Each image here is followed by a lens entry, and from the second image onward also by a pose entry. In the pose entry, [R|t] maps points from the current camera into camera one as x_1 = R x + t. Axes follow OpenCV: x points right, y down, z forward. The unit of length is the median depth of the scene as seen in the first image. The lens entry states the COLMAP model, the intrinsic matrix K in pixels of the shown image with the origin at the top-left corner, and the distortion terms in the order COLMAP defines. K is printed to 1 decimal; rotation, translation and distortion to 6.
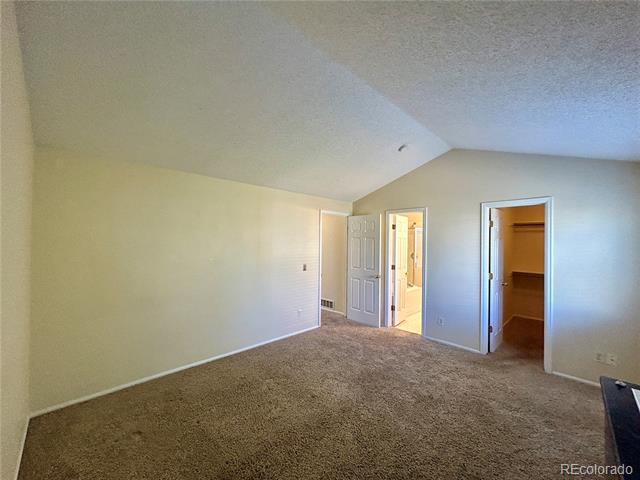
lens RADIAL K [[257.1, 0, 320.4], [0, 257.1, 239.4], [0, 0, 1]] dist [0.000752, 0.000419]
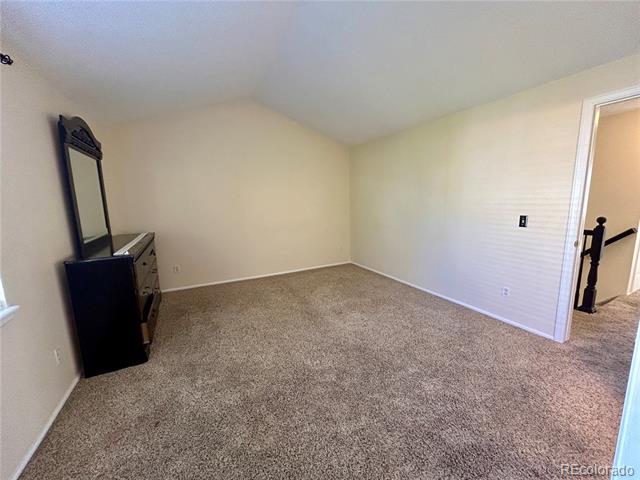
lens RADIAL K [[257.1, 0, 320.4], [0, 257.1, 239.4], [0, 0, 1]] dist [0.000752, 0.000419]
pose [[-0.291934, 0.145012, -0.945381, 0.638833], [0.023046, 0.989219, 0.144620, 0.056900], [0.956161, 0.020432, -0.292129, 0.747584]]
